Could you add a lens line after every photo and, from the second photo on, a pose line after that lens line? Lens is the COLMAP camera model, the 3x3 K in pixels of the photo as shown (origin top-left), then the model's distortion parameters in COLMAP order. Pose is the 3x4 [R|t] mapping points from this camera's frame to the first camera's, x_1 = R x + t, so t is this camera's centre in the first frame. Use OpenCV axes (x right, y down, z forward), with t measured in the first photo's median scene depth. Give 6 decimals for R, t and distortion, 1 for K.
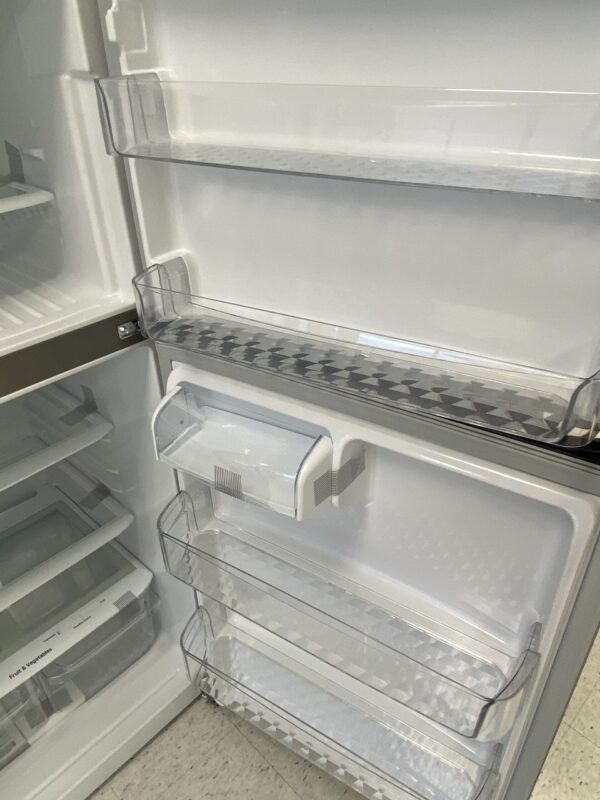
lens RADIAL K [[578.3, 0, 297.6], [0, 578.3, 398.0], [0, 0, 1]] dist [0.073463, -0.097137]
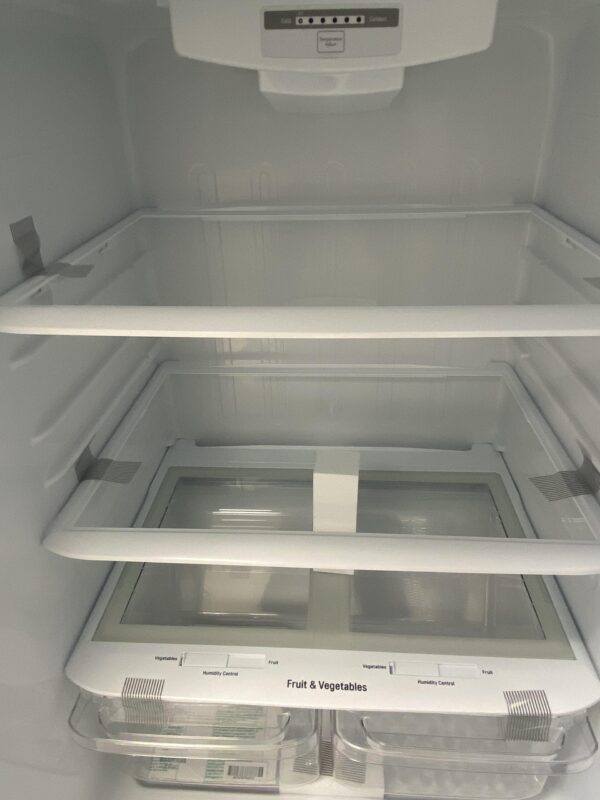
lens RADIAL K [[578.3, 0, 297.6], [0, 578.3, 398.0], [0, 0, 1]] dist [0.073463, -0.097137]
pose [[0.631993, 0.366992, -0.682570, -0.178369], [-0.409187, 0.906006, 0.108258, 0.145421], [0.658142, 0.210880, 0.722758, 0.478019]]
